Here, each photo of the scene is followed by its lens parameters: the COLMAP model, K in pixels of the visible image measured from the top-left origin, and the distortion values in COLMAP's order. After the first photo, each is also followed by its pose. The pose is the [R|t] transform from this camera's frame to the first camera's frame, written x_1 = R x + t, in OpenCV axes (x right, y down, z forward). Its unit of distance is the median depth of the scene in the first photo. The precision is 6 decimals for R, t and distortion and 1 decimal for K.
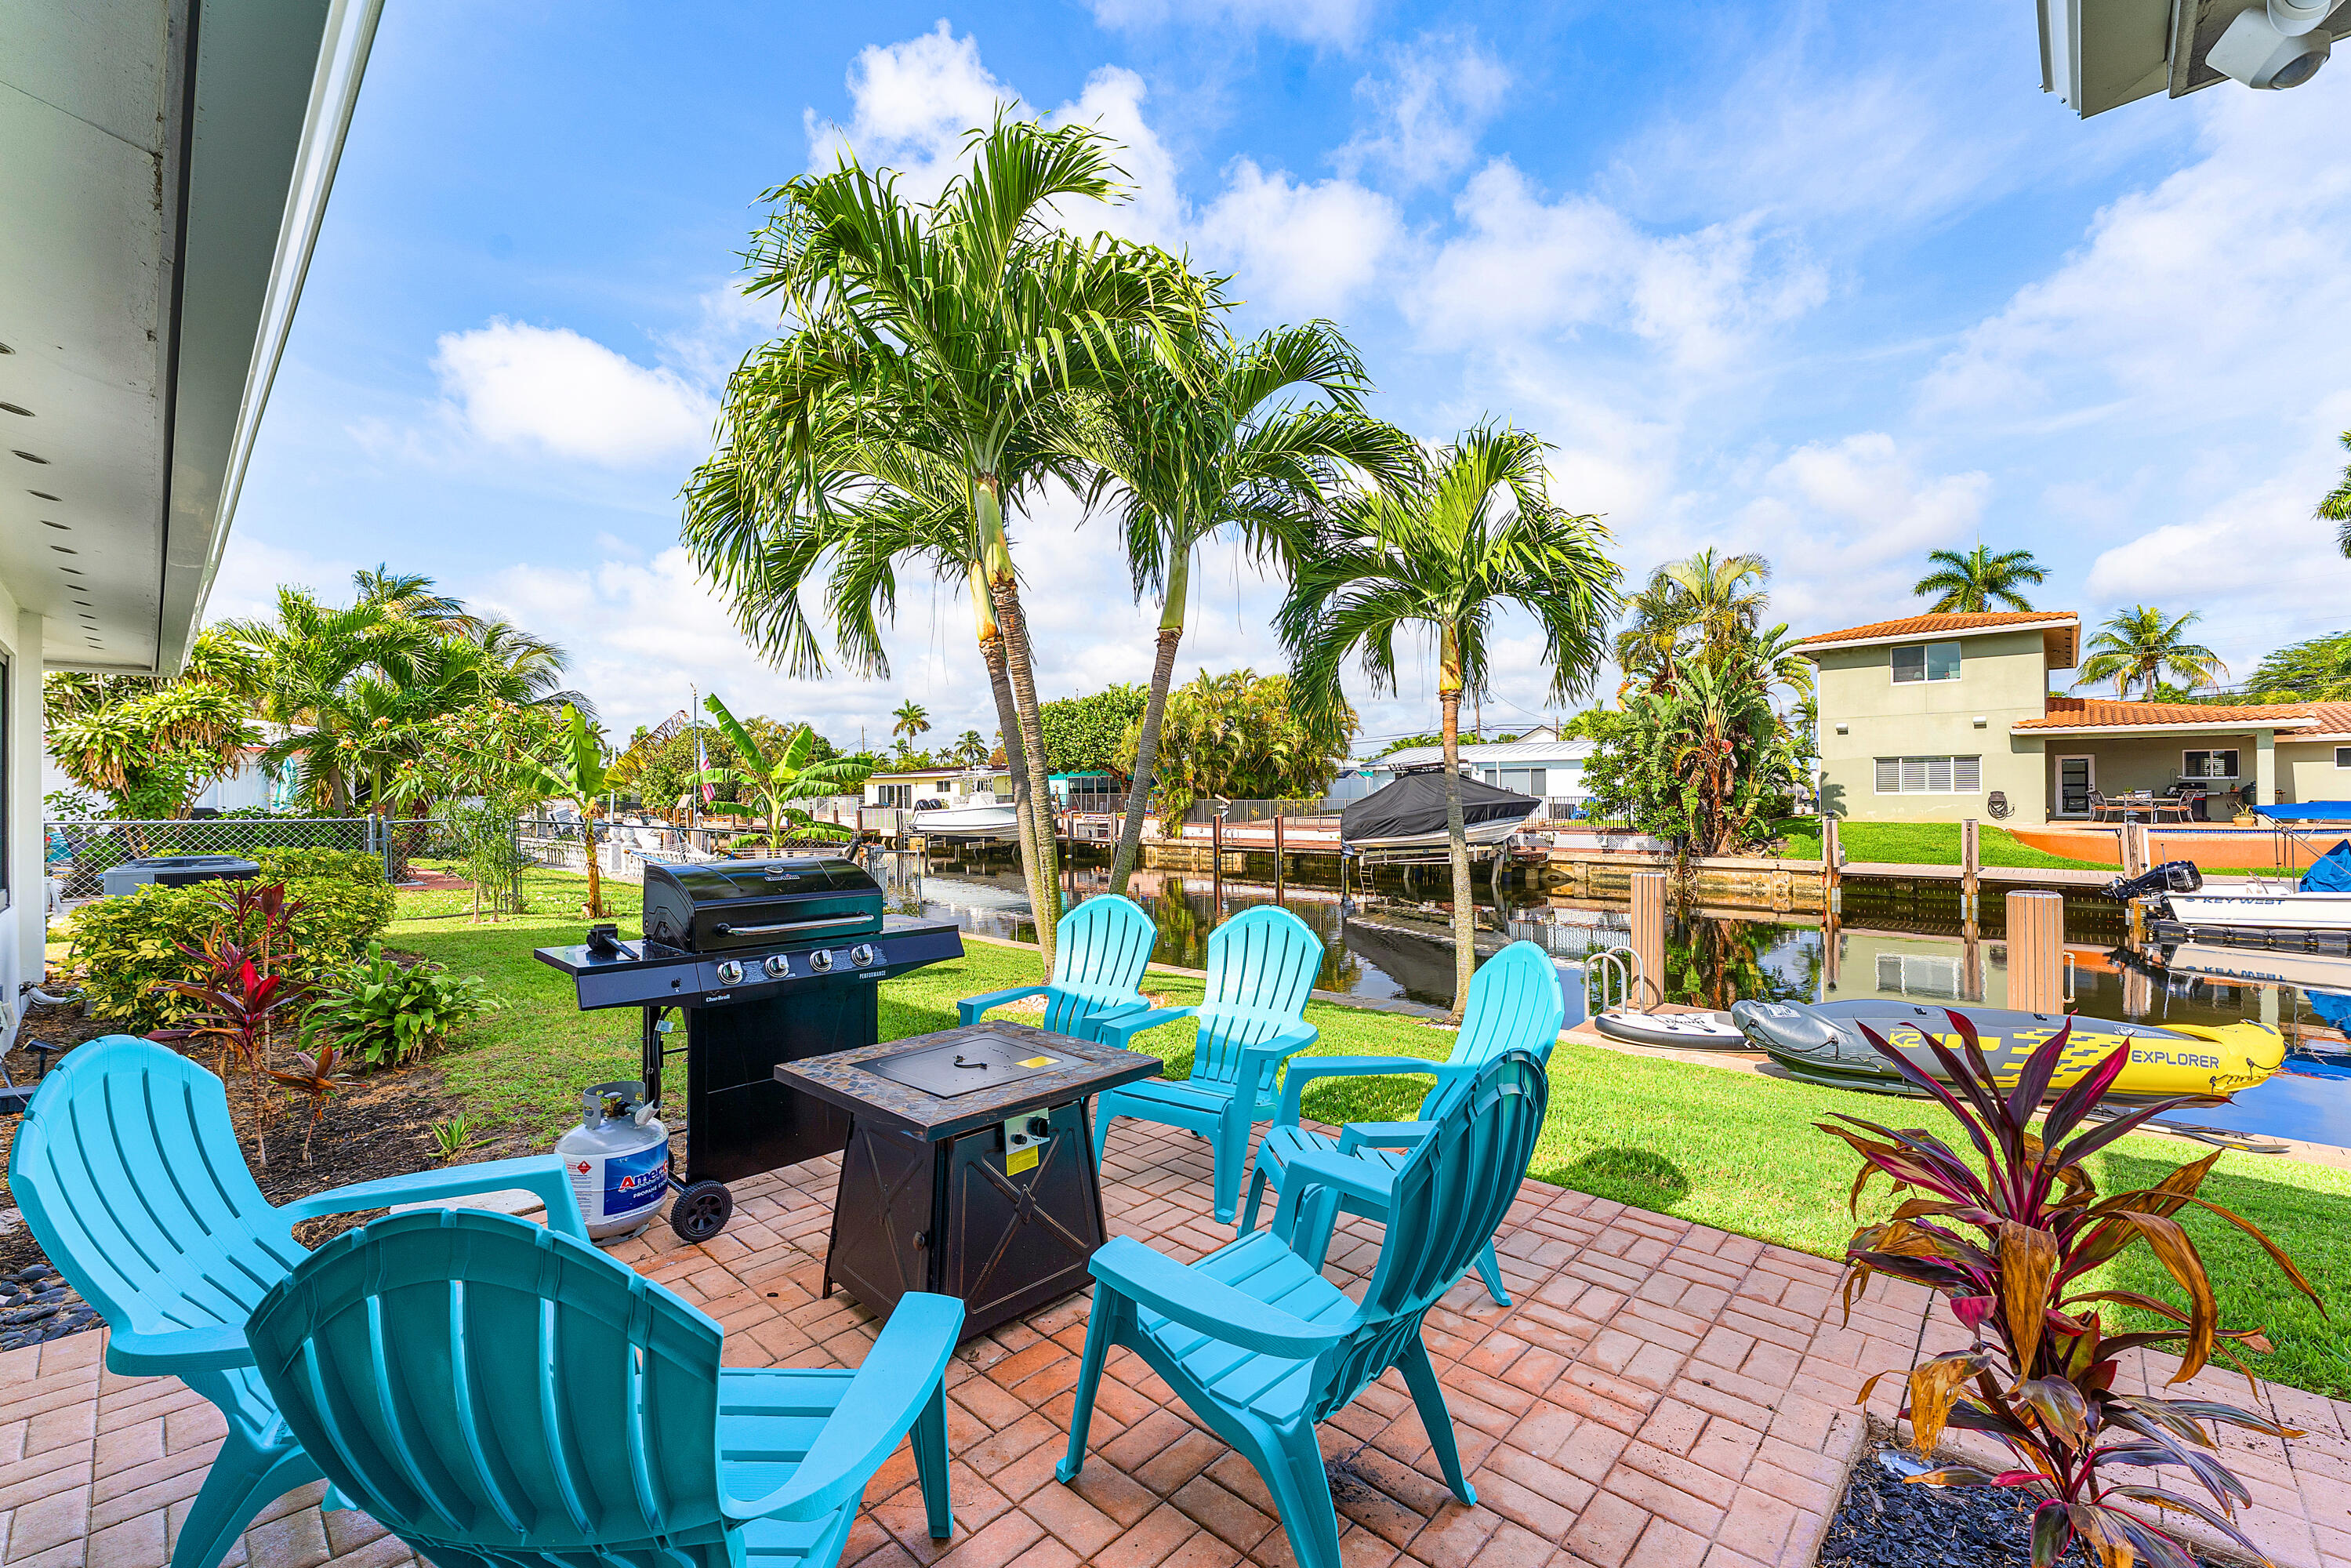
lens RADIAL K [[949.8, 0, 1180.7], [0, 949.8, 783.4], [0, 0, 1]] dist [-0.003296, 0.001013]
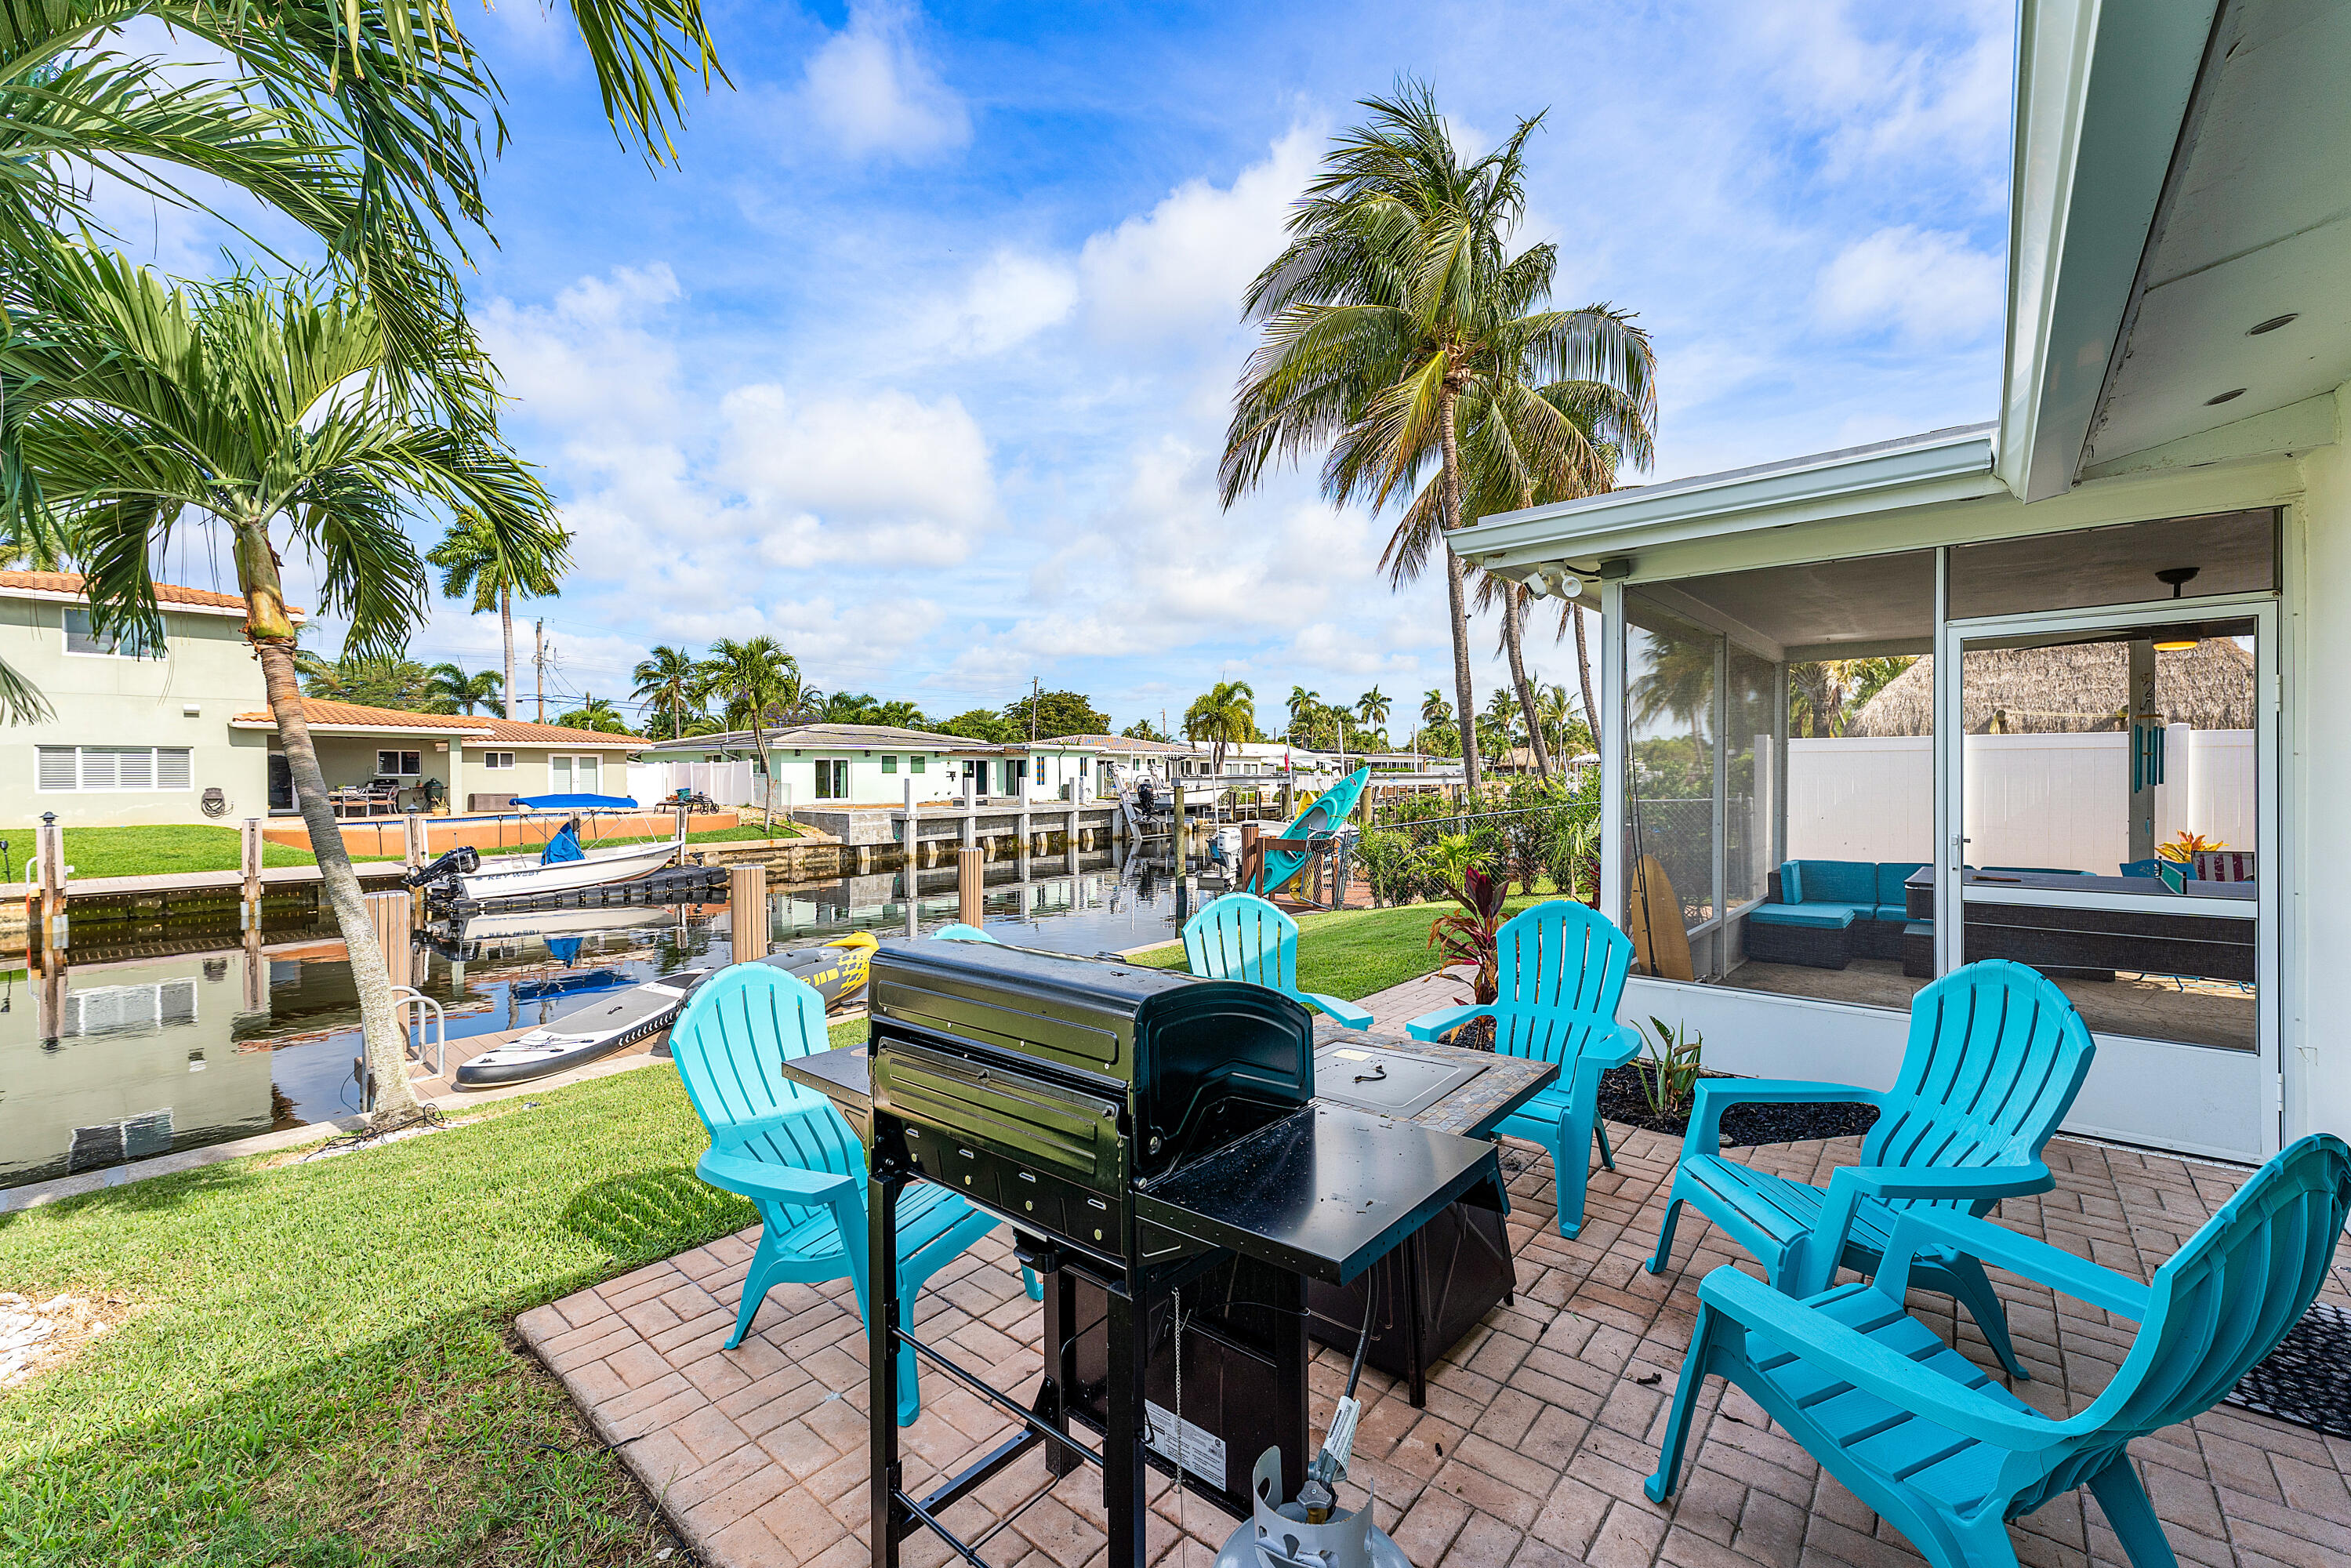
lens RADIAL K [[949.8, 0, 1195.6], [0, 949.8, 778.4], [0, 0, 1]] dist [-0.003296, 0.001013]
pose [[-0.063865, 0.004845, 0.997947, -0.104399], [-0.003625, 0.999980, -0.005087, 0.000713], [-0.997952, -0.003942, -0.063847, 0.117625]]
